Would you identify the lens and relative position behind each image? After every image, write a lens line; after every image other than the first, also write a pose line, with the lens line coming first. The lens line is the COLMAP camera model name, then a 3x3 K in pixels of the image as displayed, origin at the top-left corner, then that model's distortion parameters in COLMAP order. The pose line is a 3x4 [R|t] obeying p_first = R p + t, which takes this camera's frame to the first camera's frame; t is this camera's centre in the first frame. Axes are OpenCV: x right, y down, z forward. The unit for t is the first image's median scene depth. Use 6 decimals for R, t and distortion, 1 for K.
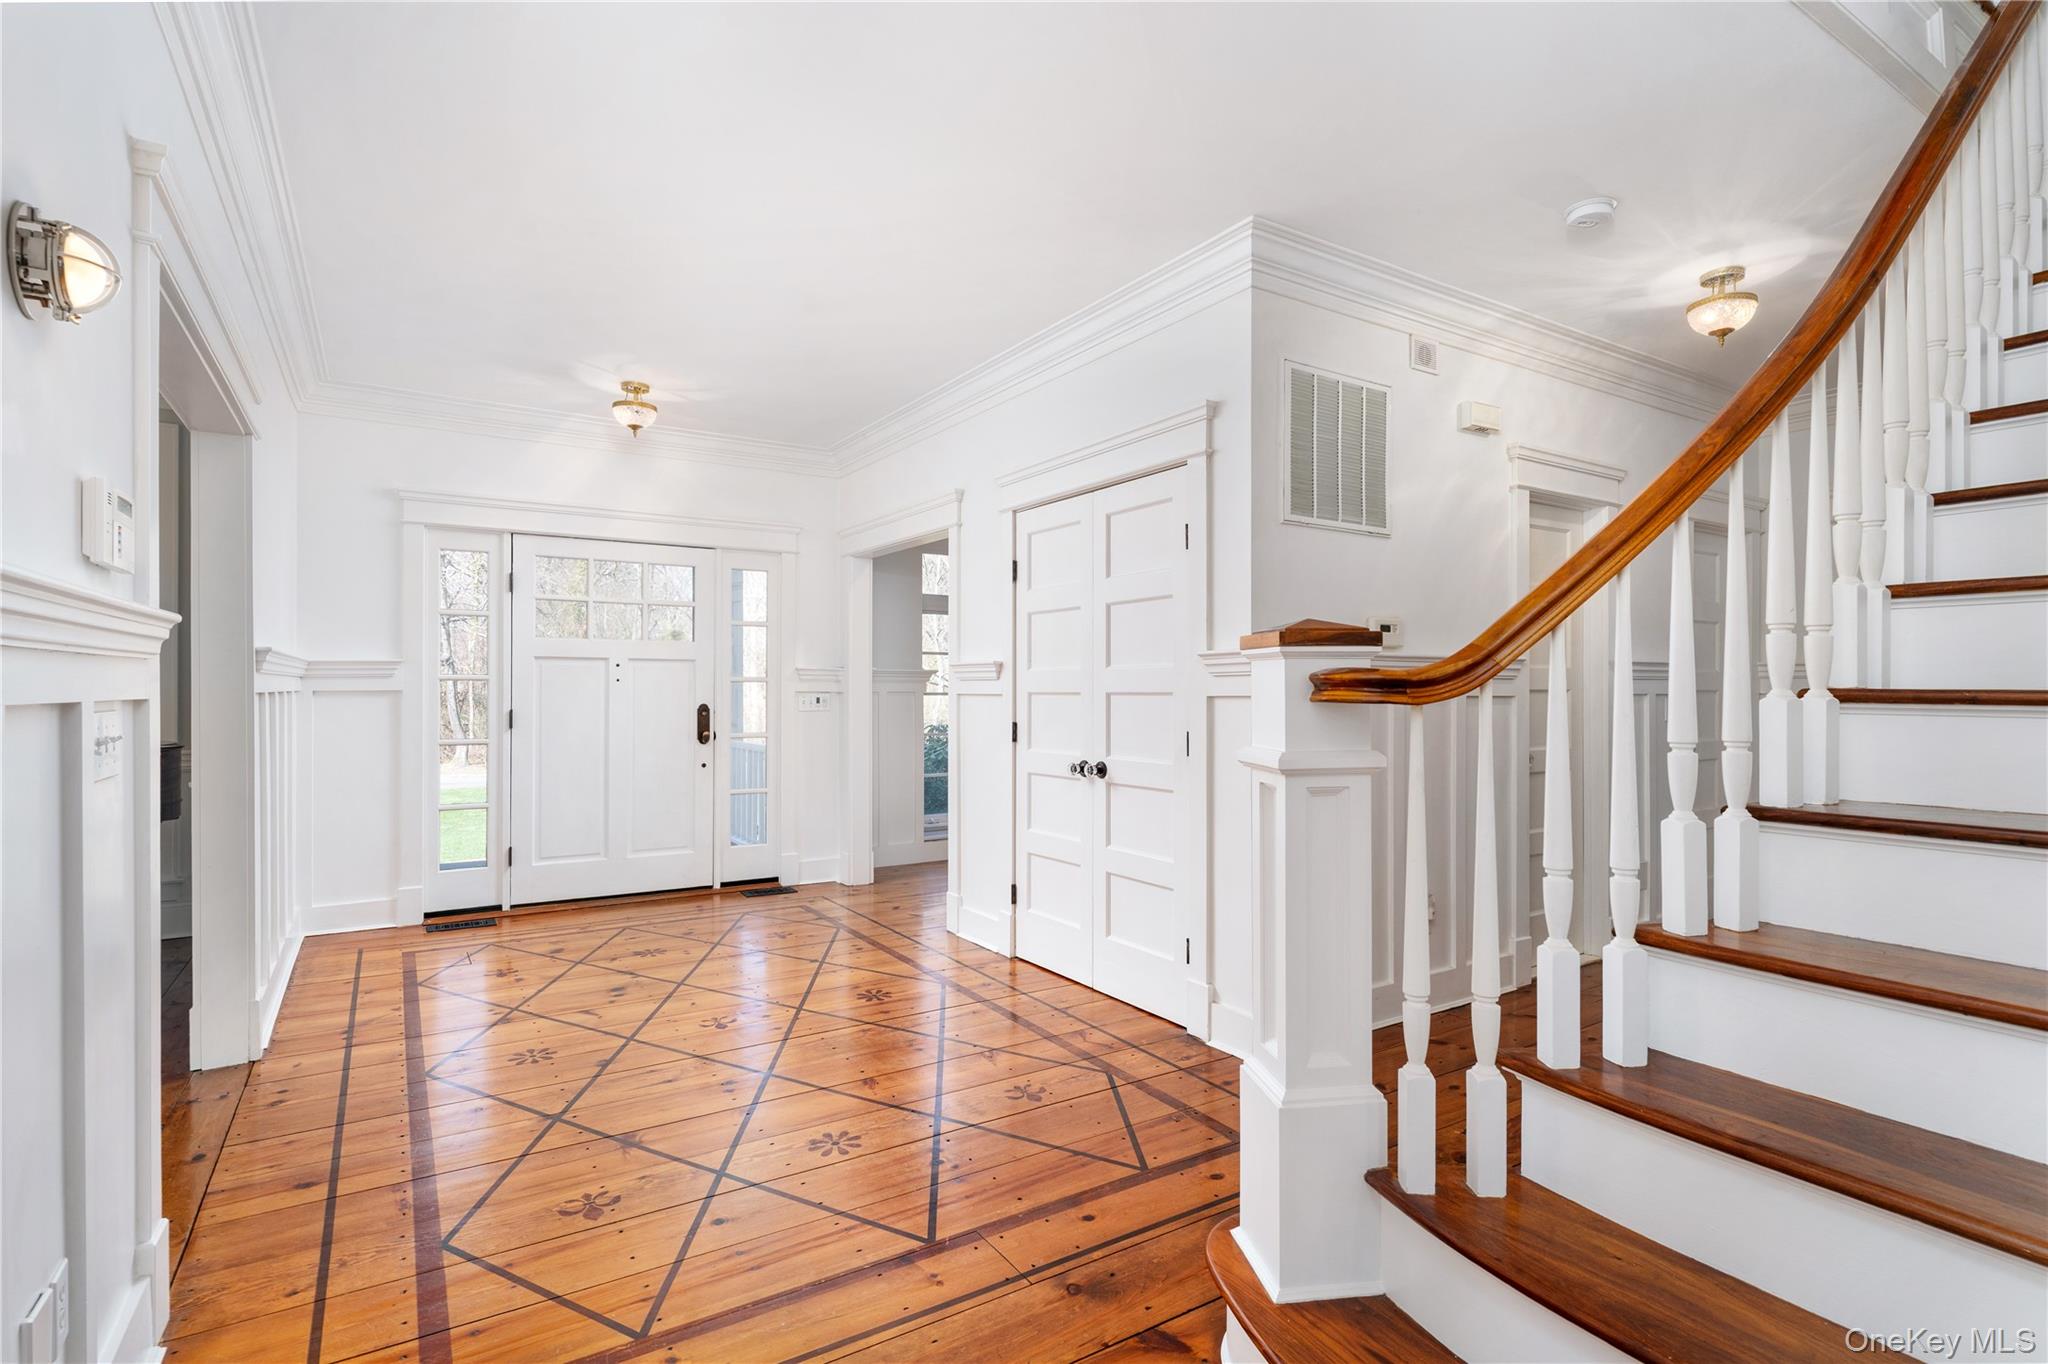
lens RADIAL K [[991.4, 0, 1036.2], [0, 991.4, 681.3], [0, 0, 1]] dist [-0.000205, -0.000439]
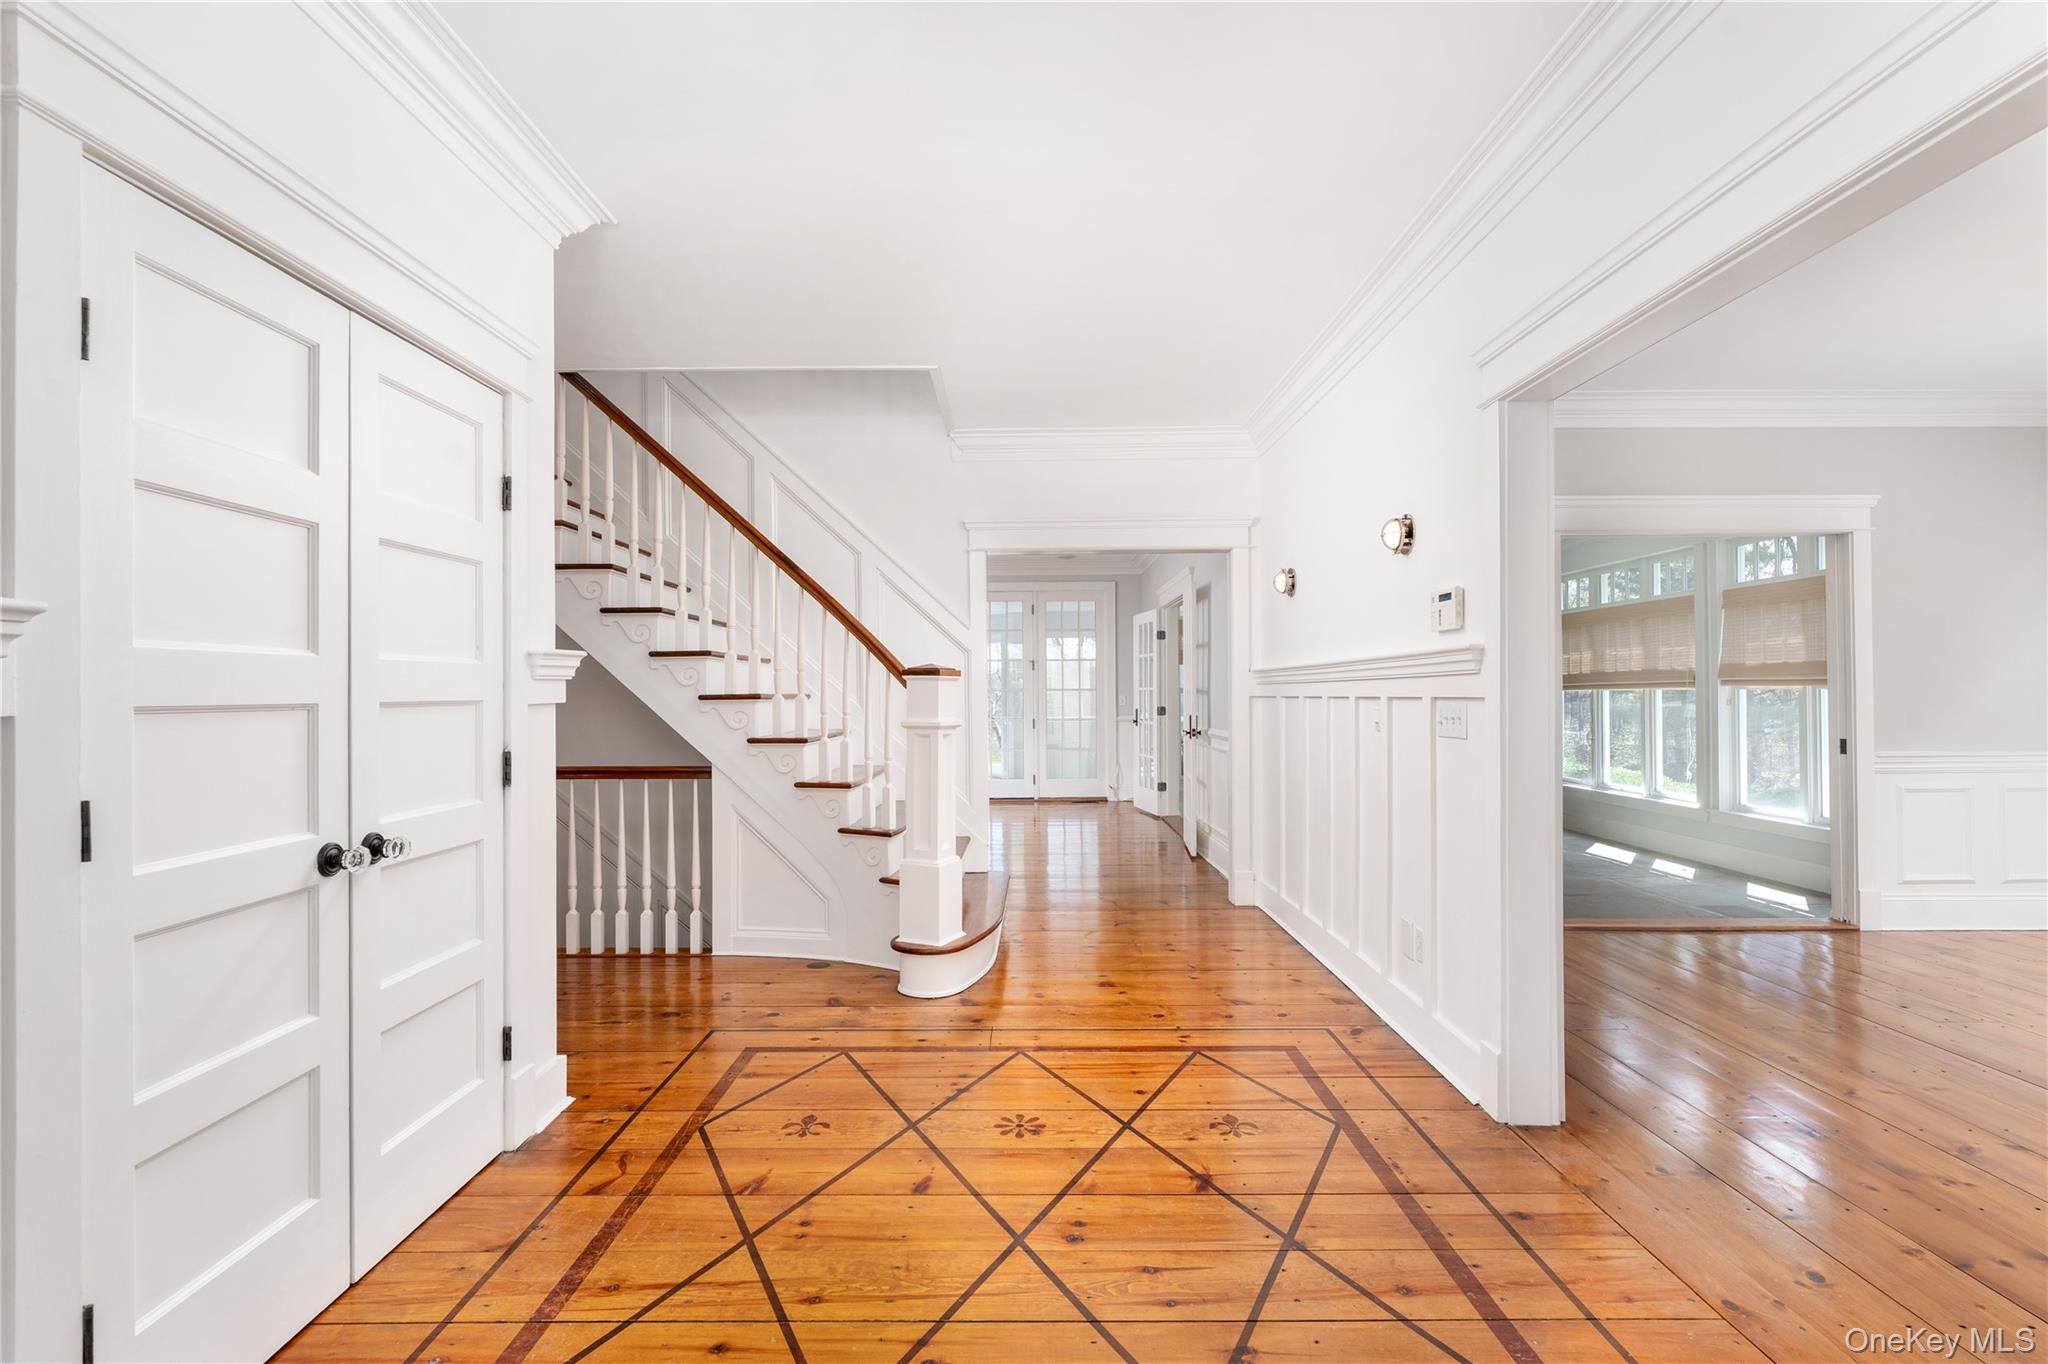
lens RADIAL K [[941.5, 0, 1017.5], [0, 941.5, 683.4], [0, 0, 1]] dist [-0.003131, -0.000862]
pose [[-0.834072, 0.009298, 0.551577, -0.775562], [0.000560, 0.999872, -0.016007, 0.008413], [-0.551655, -0.013042, -0.833971, 1.883767]]
